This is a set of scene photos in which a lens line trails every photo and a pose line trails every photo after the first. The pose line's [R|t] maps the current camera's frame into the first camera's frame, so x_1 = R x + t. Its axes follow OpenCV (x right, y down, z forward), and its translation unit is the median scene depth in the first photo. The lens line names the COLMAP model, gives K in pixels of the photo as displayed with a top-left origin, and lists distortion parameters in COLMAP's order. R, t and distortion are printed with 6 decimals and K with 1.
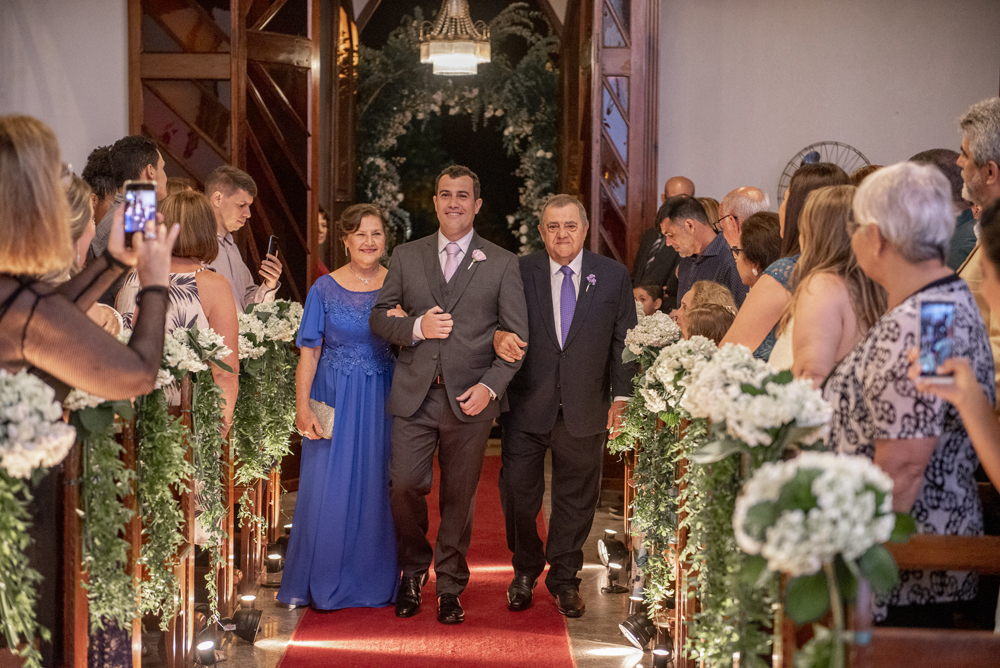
lens RADIAL K [[1845.5, 0, 500.0], [0, 1845.5, 334.0], [0, 0, 1]] dist [-0.002996, -0.149906]
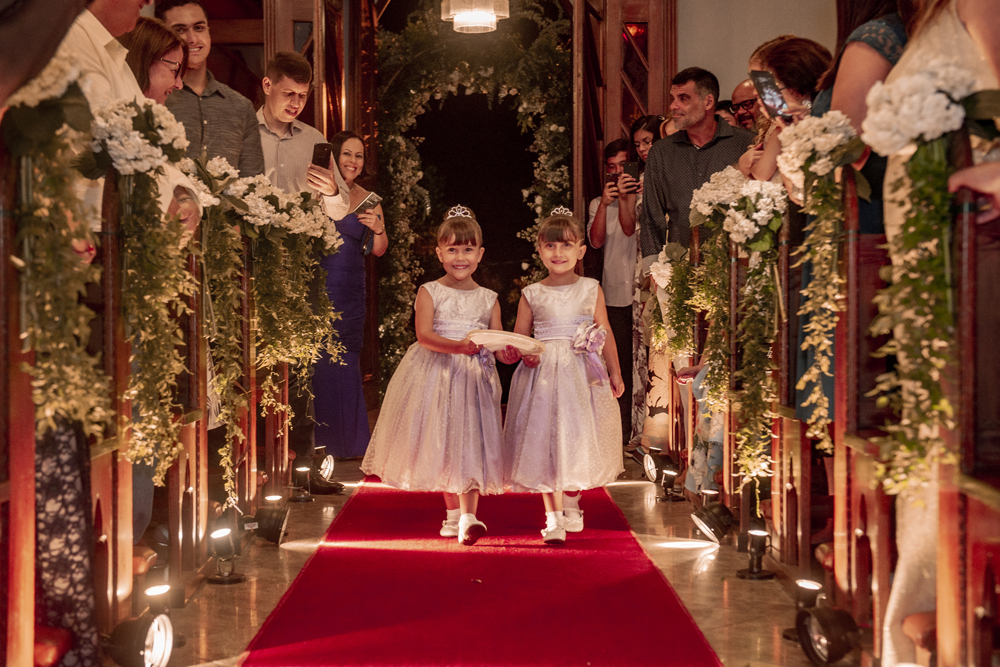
lens RADIAL K [[1558.1, 0, 500.0], [0, 1558.1, 333.5], [0, 0, 1]] dist [0.031161, 0.003457]
pose [[0.999866, -0.015962, 0.003604, -0.016219], [0.016044, 0.999583, -0.024006, 0.047729], [-0.003220, 0.024060, 0.999705, 0.139446]]
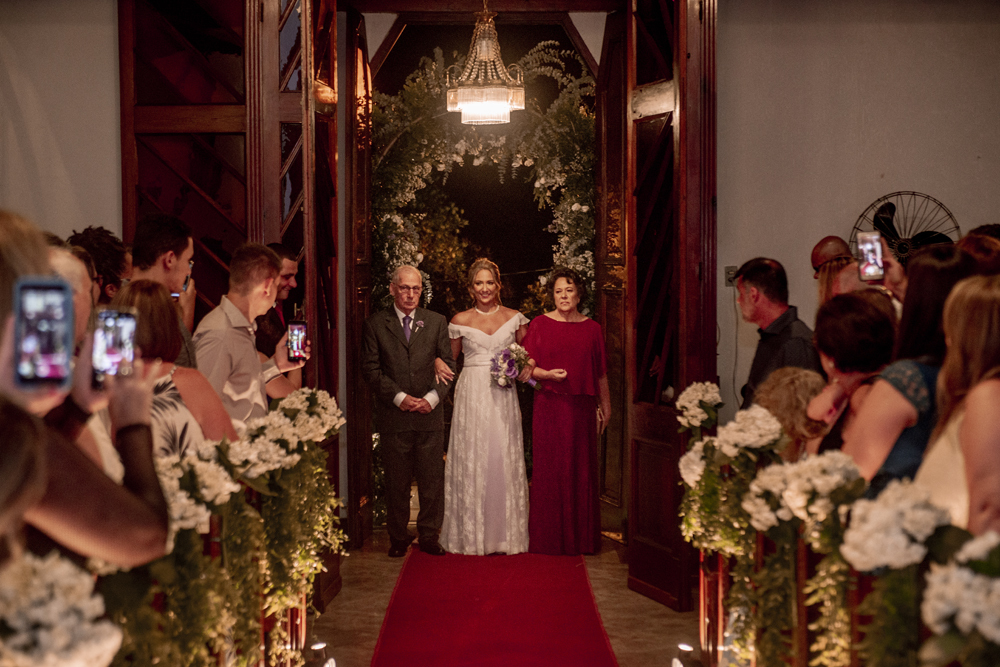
lens RADIAL K [[1983.8, 0, 496.3], [0, 1983.8, 313.5], [0, 0, 1]] dist [0.025285, 0.037557]
pose [[0.999866, -0.016086, -0.003007, -0.017713], [0.015965, 0.999198, -0.036726, -0.013128], [0.003595, 0.036673, 0.999321, 0.040302]]
